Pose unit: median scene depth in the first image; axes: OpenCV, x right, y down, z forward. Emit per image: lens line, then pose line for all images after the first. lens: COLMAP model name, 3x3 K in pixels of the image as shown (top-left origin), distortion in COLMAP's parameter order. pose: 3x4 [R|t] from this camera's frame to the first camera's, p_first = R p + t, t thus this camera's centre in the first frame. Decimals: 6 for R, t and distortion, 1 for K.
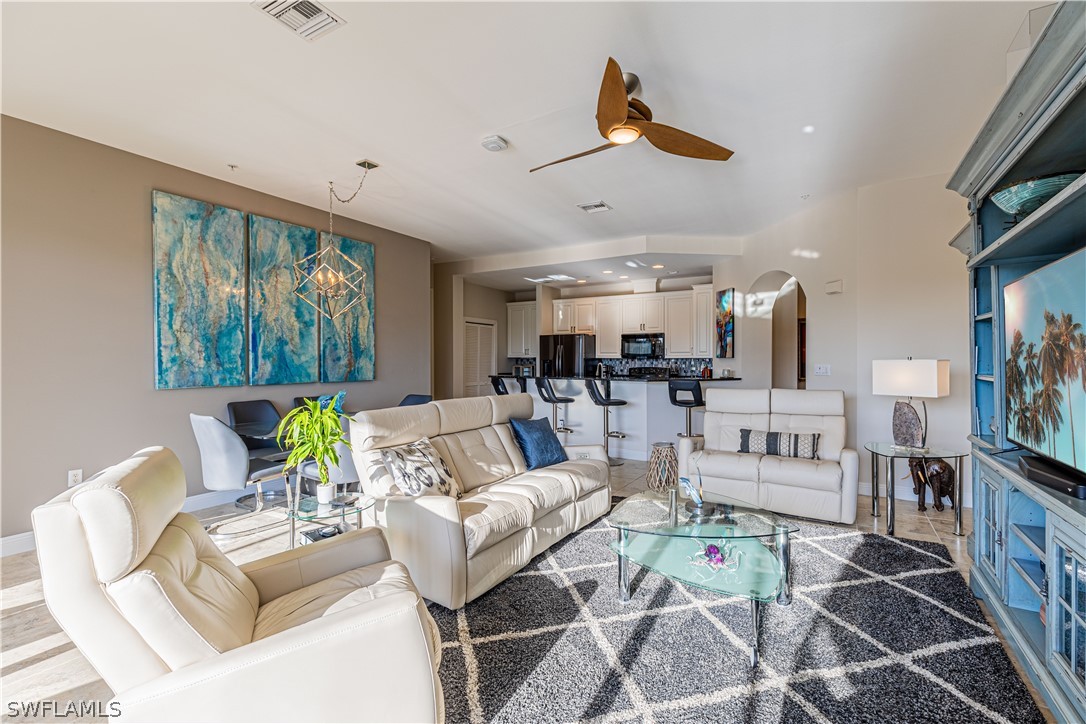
lens RADIAL K [[476.1, 0, 551.0], [0, 476.1, 360.8], [0, 0, 1]] dist [0.000815, 0.000430]
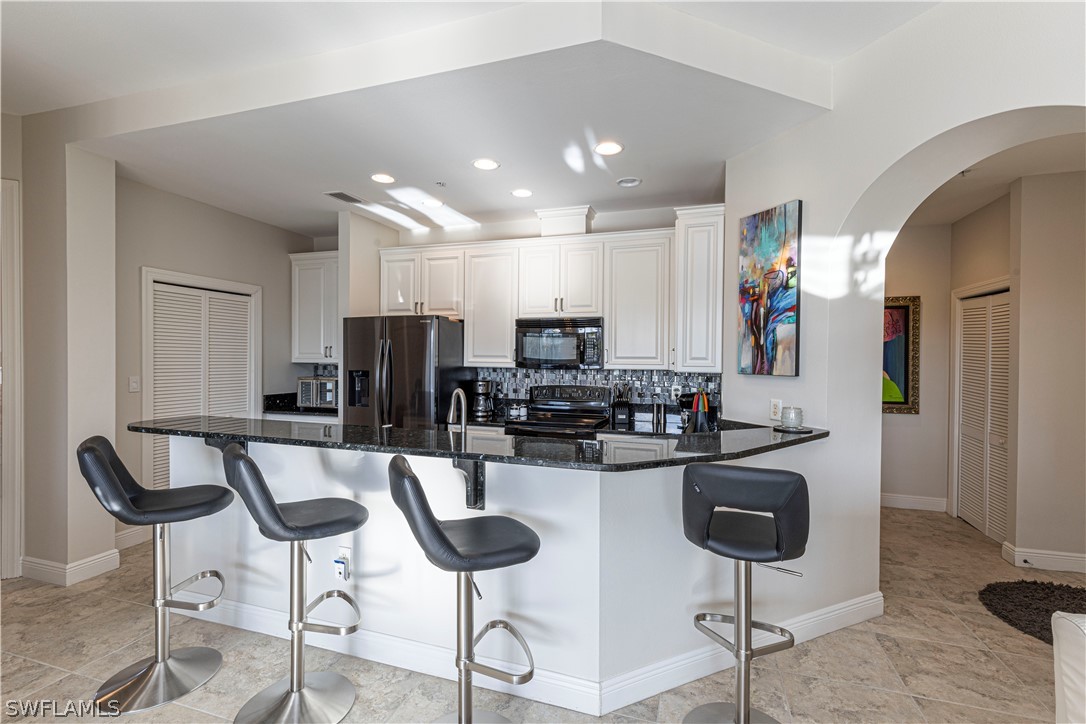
lens RADIAL K [[476.1, 0, 540.7], [0, 476.1, 358.8], [0, 0, 1]] dist [0.000815, 0.000430]
pose [[0.977465, 0.003102, 0.211073, 0.070857], [-0.005572, 0.999923, 0.011110, -0.020145], [-0.211022, -0.012035, 0.977407, 0.521472]]
